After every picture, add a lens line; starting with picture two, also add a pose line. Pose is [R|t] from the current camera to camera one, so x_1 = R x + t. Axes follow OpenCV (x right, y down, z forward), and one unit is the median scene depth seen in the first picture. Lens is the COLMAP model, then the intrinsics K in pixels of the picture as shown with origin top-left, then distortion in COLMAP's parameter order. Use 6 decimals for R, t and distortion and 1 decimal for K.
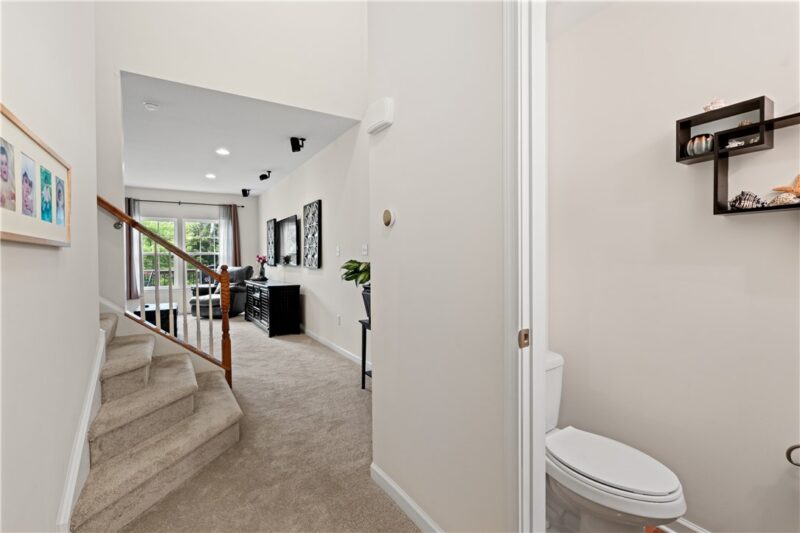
lens RADIAL K [[365.1, 0, 396.8], [0, 365.1, 266.0], [0, 0, 1]] dist [-0.010496, 0.000600]
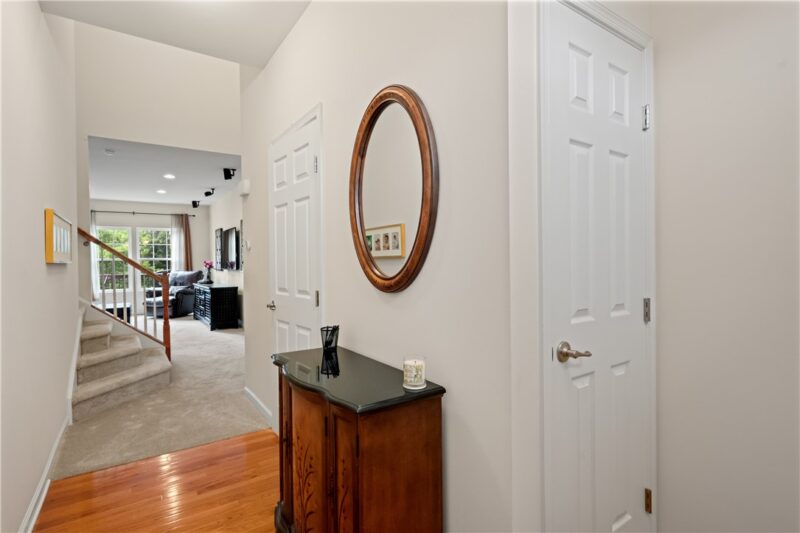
lens RADIAL K [[395.0, 0, 397.1], [0, 395.0, 265.6], [0, 0, 1]] dist [-0.002491, -0.000966]
pose [[0.998895, -0.005166, 0.046718, 0.183343], [0.005536, 0.999954, -0.007800, -0.003333], [-0.046676, 0.008050, 0.998878, -0.291605]]
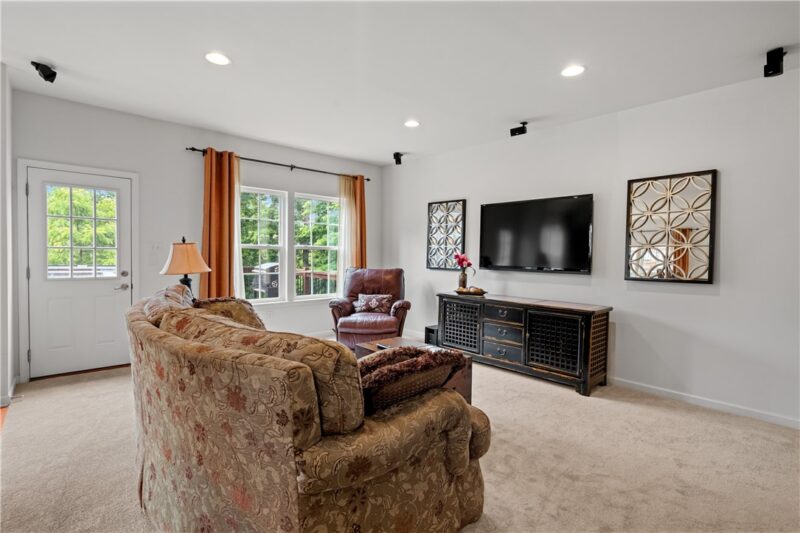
lens RADIAL K [[395.0, 0, 397.1], [0, 395.0, 265.6], [0, 0, 1]] dist [-0.002491, -0.000966]
pose [[0.982006, 0.018429, 0.187947, -0.739483], [-0.020865, 0.999722, 0.010995, -0.019447], [-0.187692, -0.014719, 0.982118, 0.396063]]
